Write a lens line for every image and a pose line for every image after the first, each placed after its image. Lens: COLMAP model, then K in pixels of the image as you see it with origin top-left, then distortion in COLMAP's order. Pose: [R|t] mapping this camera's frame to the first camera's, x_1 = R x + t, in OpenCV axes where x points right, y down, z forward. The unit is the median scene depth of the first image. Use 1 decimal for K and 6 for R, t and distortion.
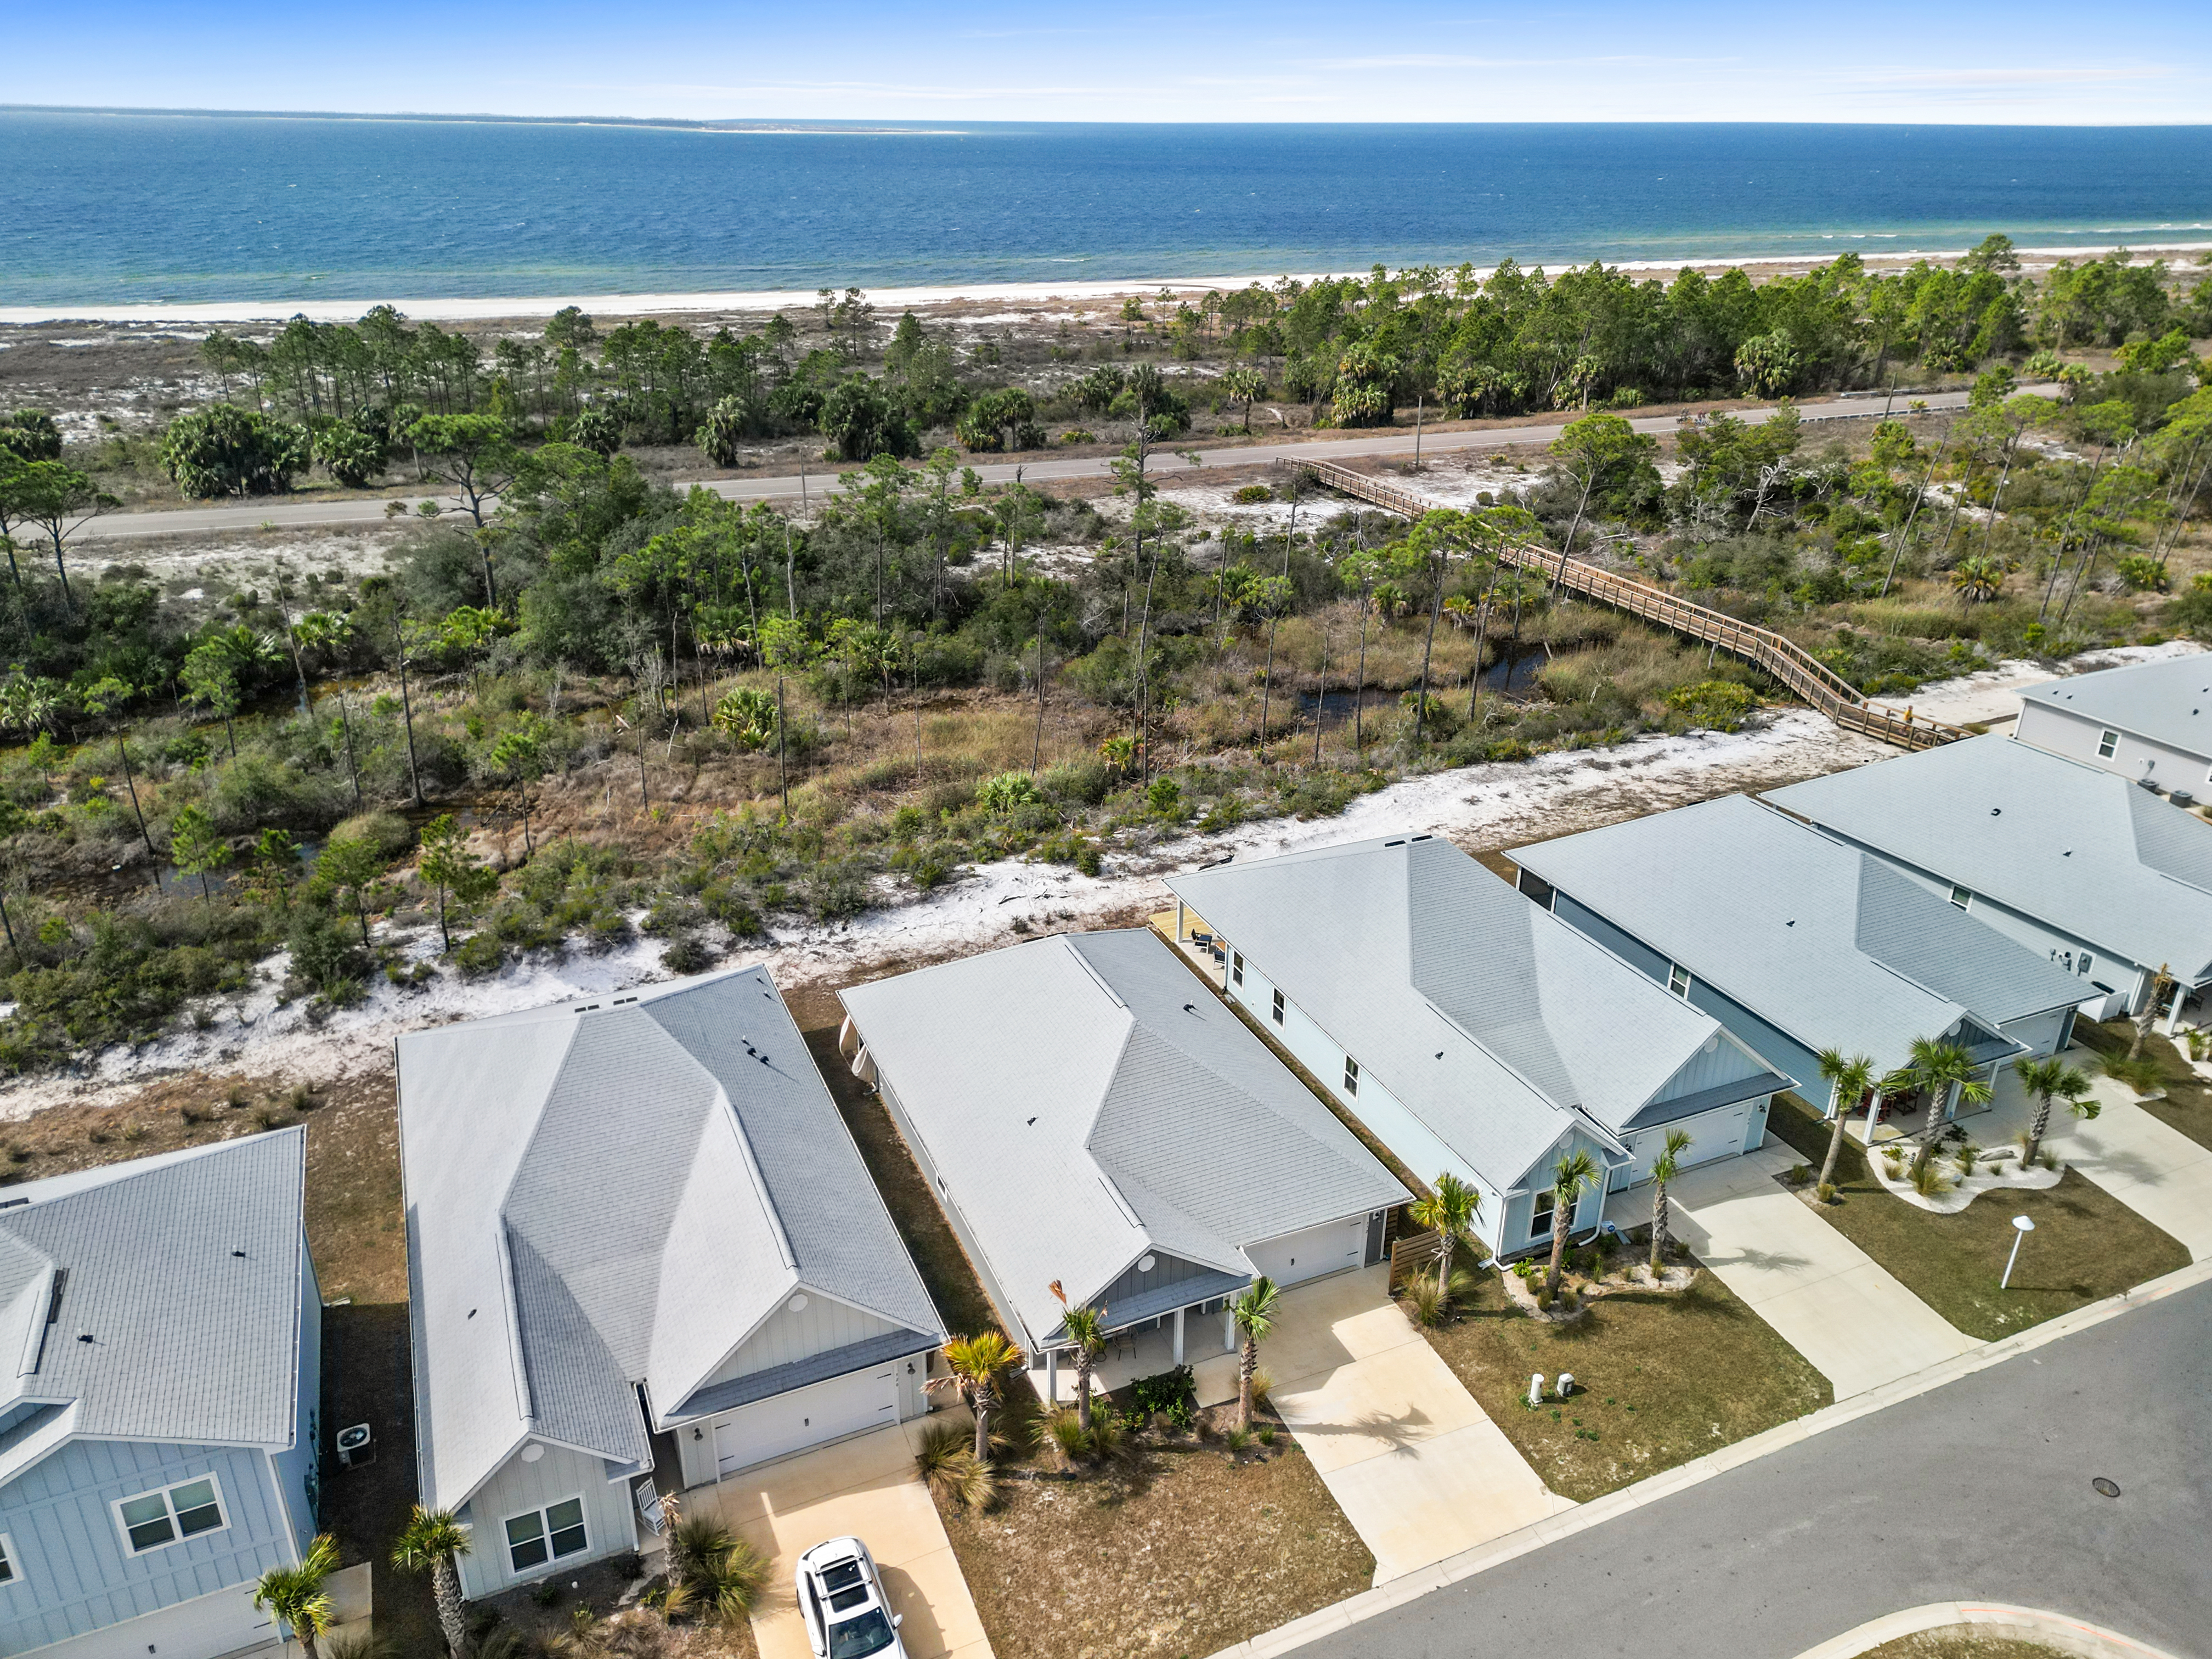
lens RADIAL K [[1540.7, 0, 1099.4], [0, 1540.7, 842.1], [0, 0, 1]] dist [0.061333, -0.029025]
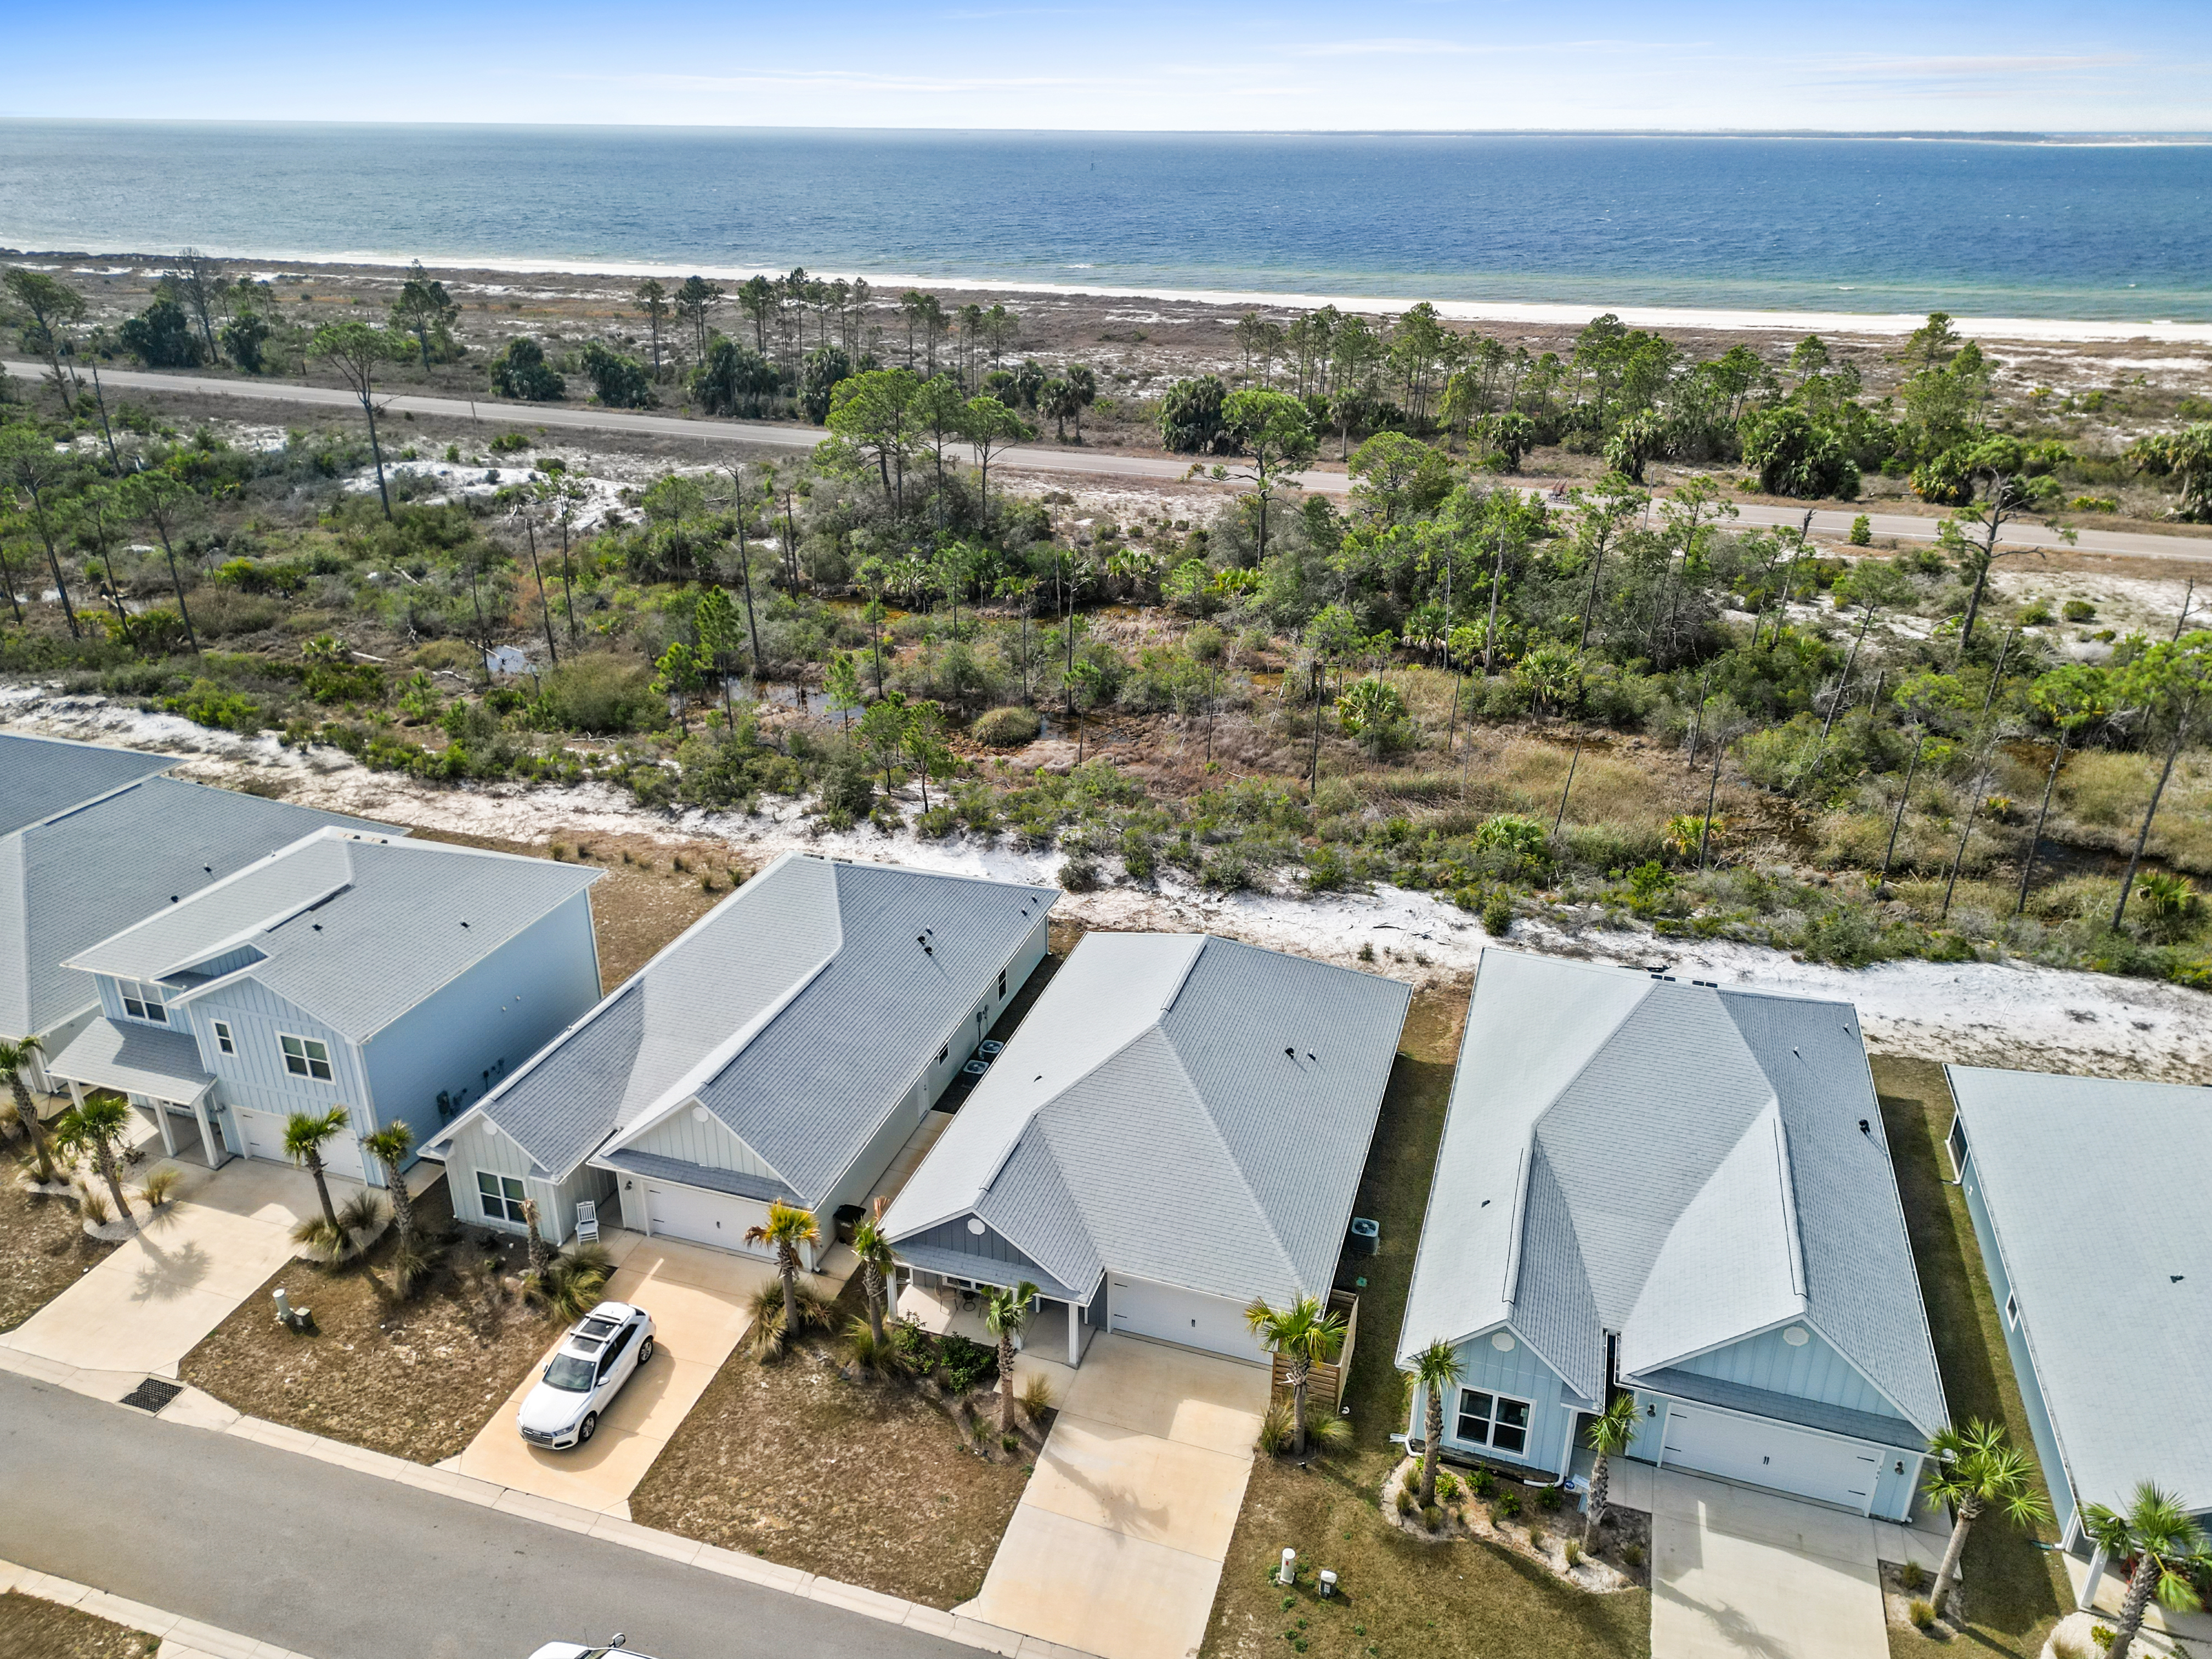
lens RADIAL K [[1540.7, 0, 1091.7], [0, 1540.7, 825.2], [0, 0, 1]] dist [0.061333, -0.029025]
pose [[0.746913, 0.269627, -0.607801, 0.346720], [-0.279925, 0.956650, 0.080387, -0.045714], [0.603128, 0.110097, 0.790010, 0.115415]]
